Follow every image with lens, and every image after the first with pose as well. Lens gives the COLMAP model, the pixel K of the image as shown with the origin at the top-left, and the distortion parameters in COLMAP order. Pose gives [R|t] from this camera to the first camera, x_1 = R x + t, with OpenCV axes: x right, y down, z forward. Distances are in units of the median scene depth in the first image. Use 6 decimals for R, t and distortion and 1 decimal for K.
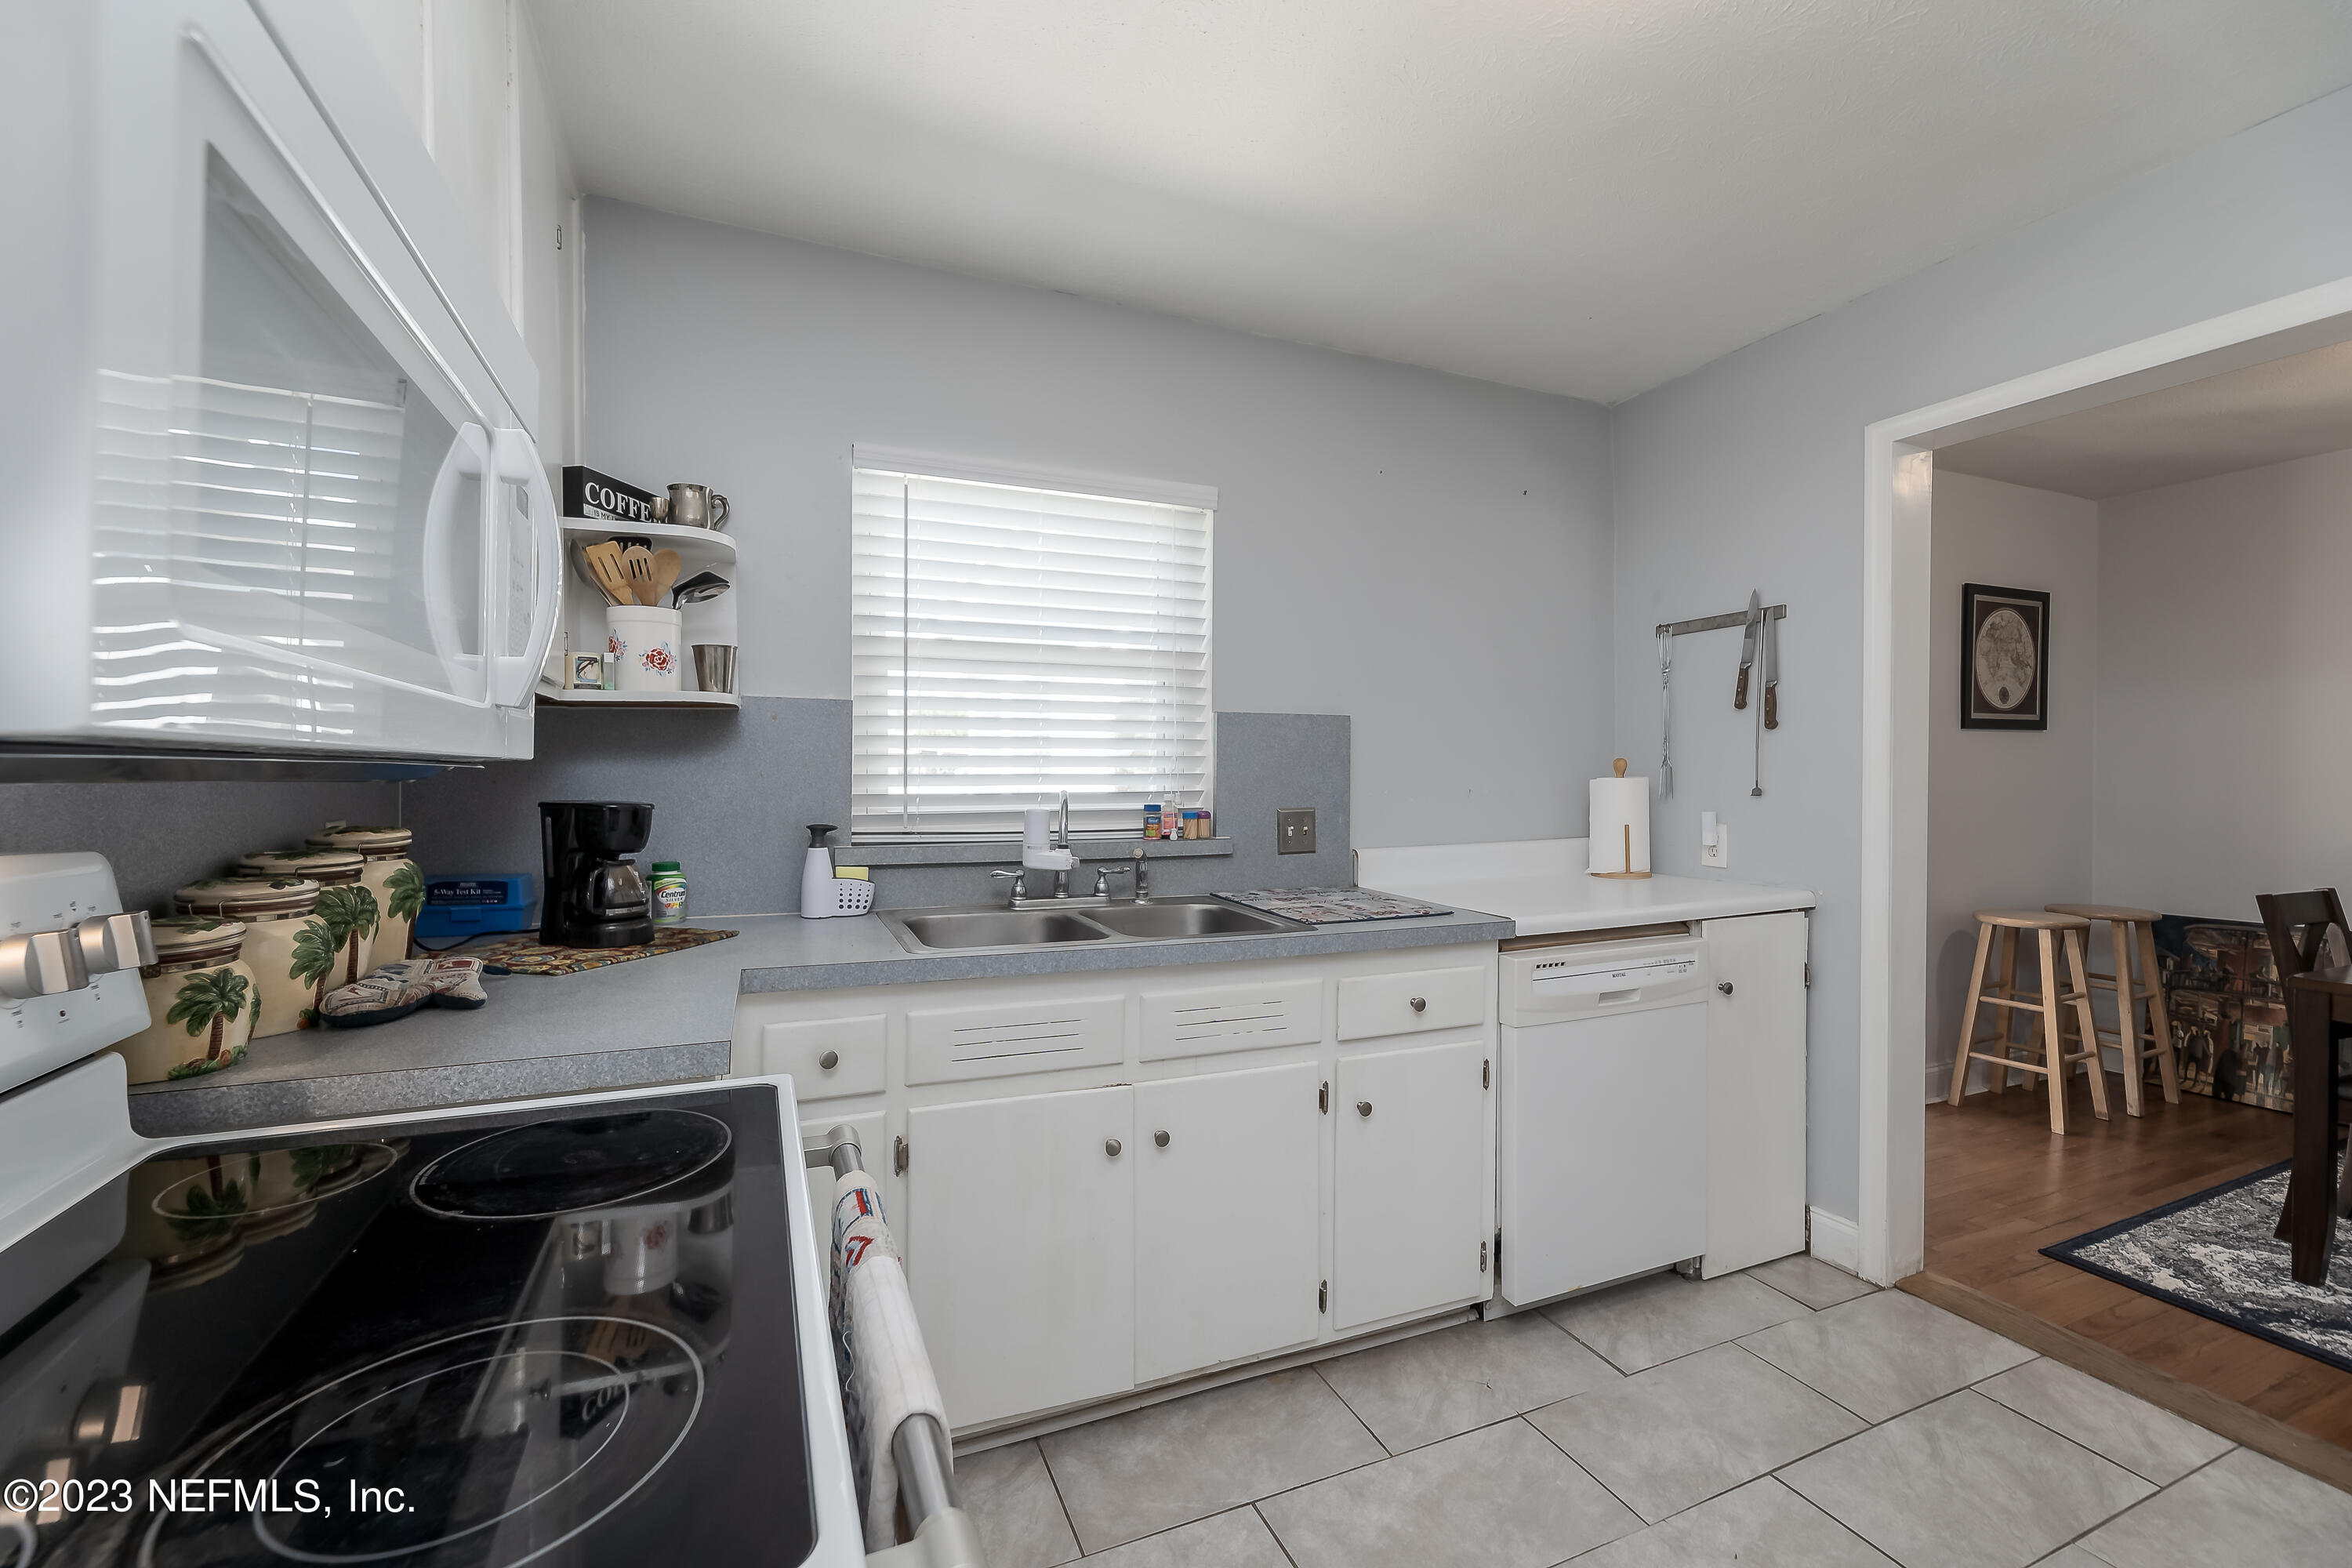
lens RADIAL K [[958.1, 0, 1159.8], [0, 958.1, 788.0], [0, 0, 1]] dist [-0.000644, 0.000420]
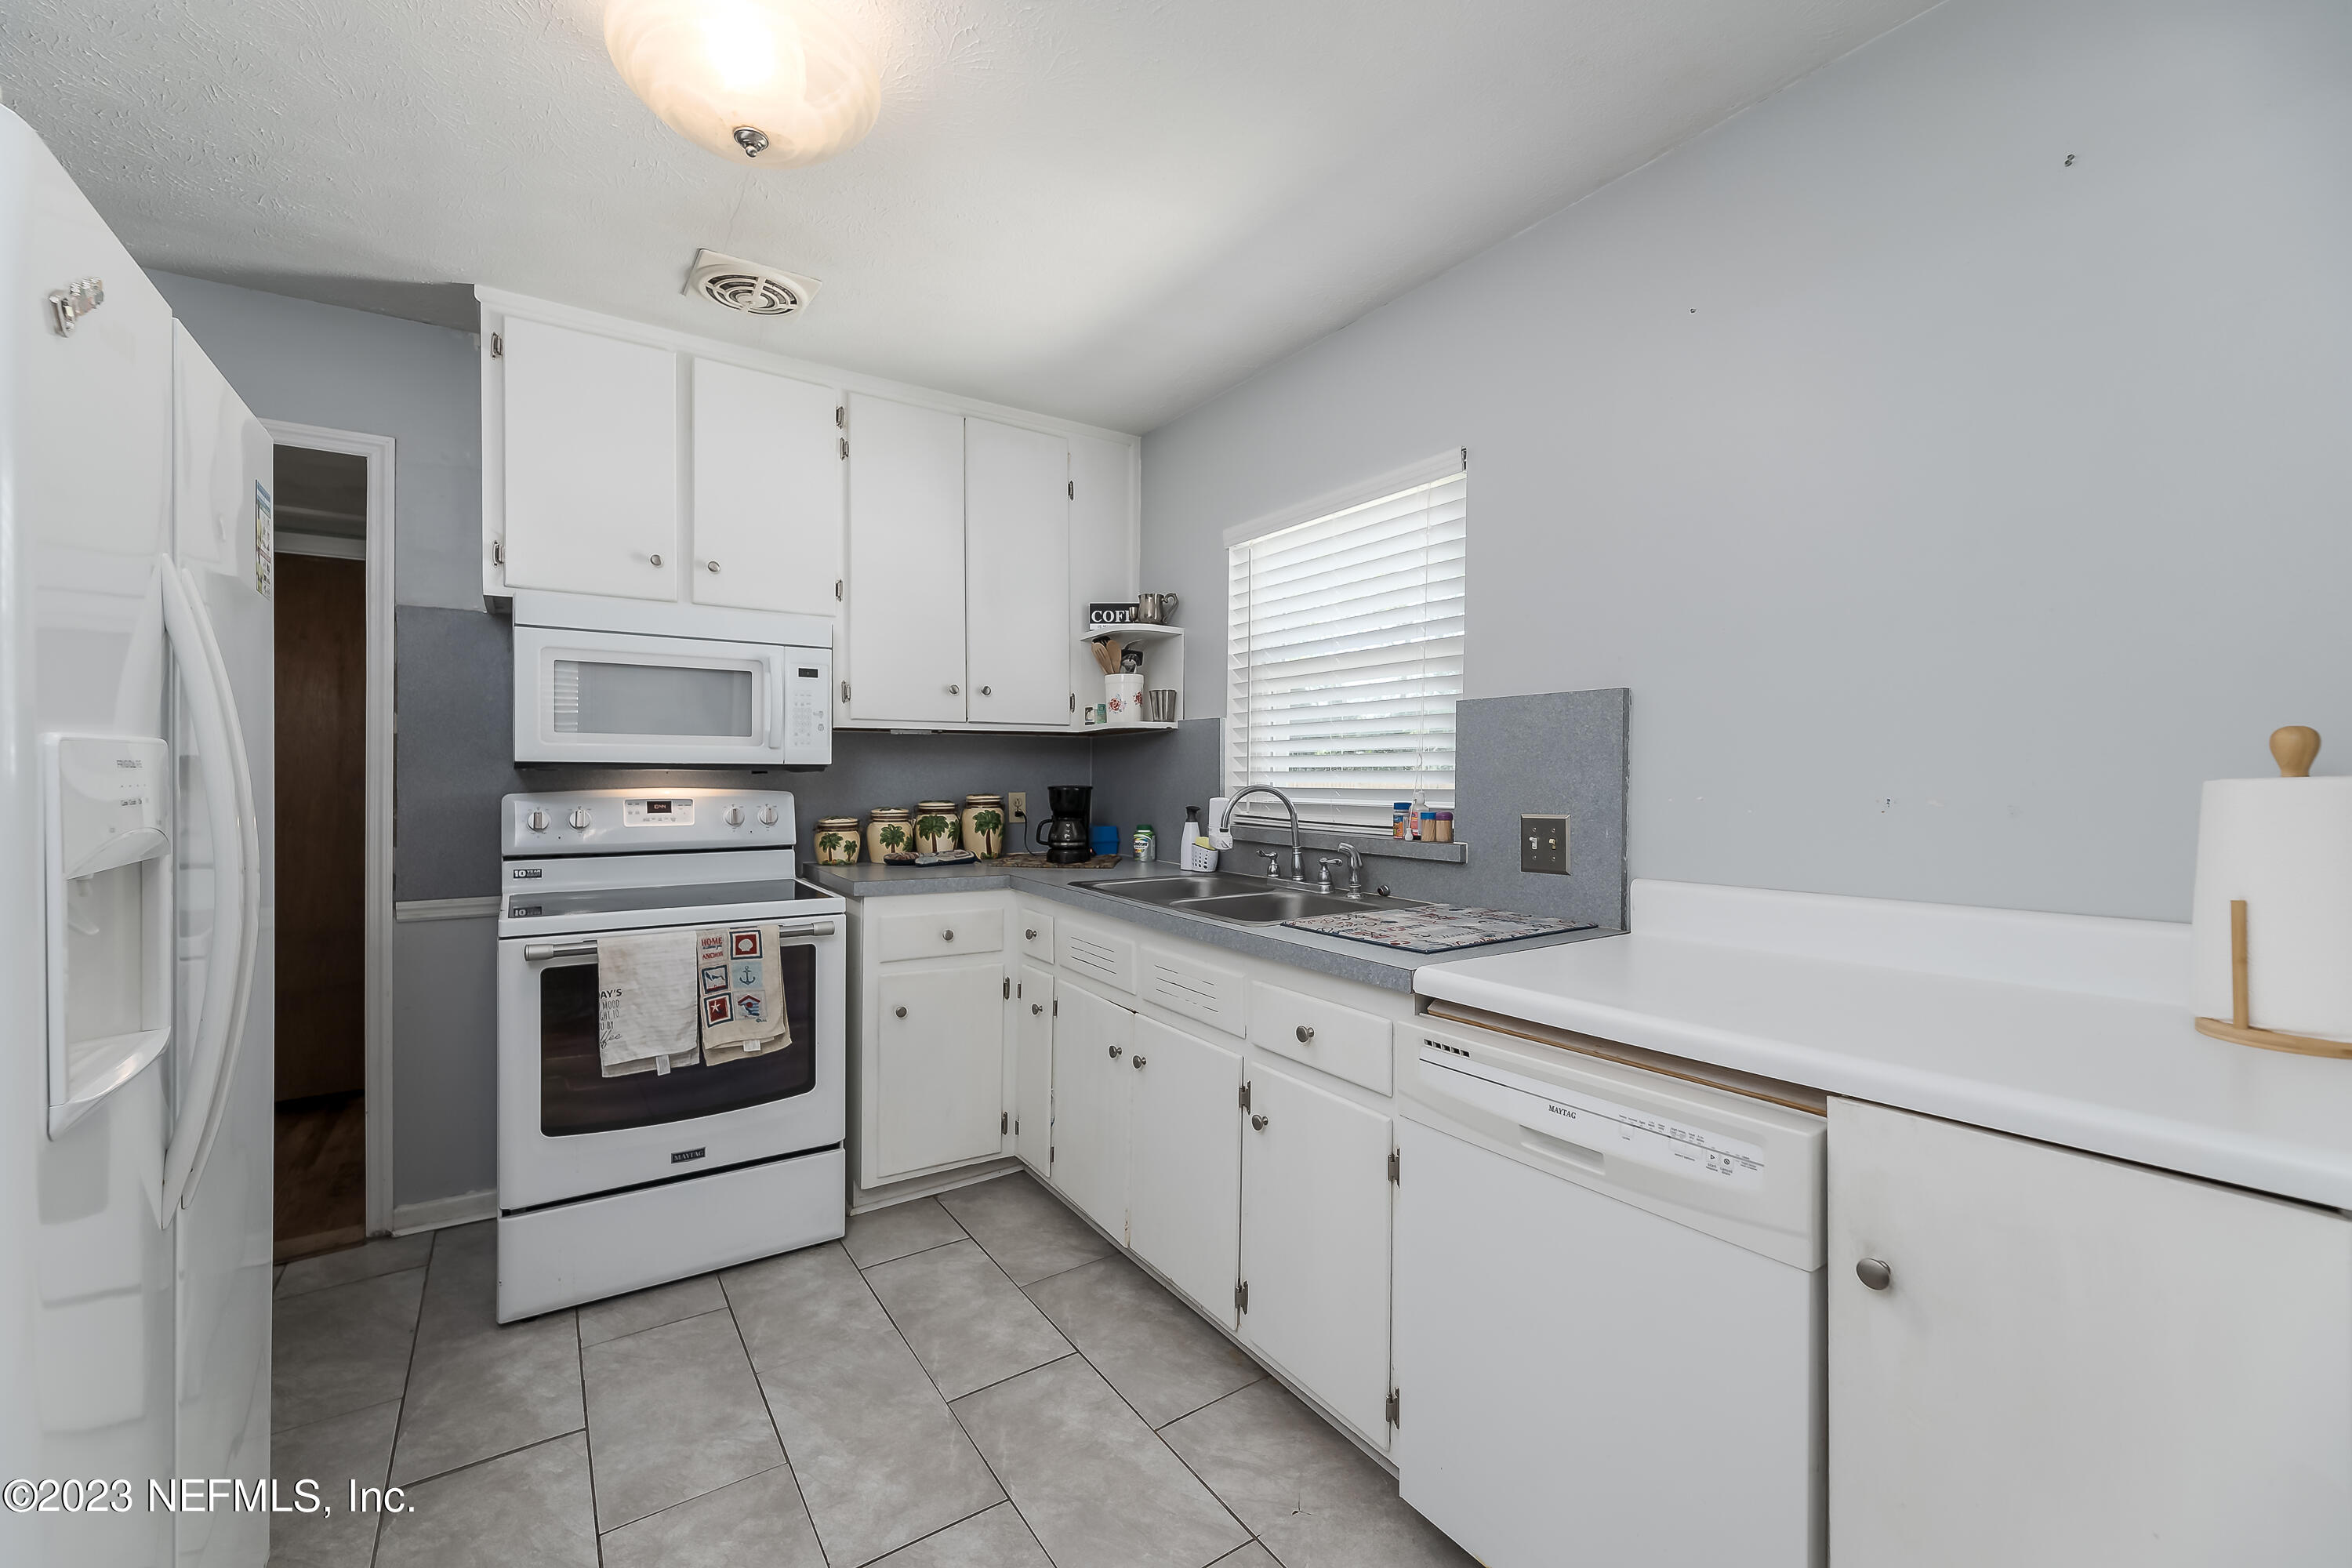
lens RADIAL K [[958.1, 0, 1159.8], [0, 958.1, 788.0], [0, 0, 1]] dist [-0.000644, 0.000420]
pose [[0.185961, 0.014492, -0.982450, 0.959485], [-0.017677, 0.999779, 0.011402, -0.004324], [0.982398, 0.015246, 0.186176, 0.617913]]
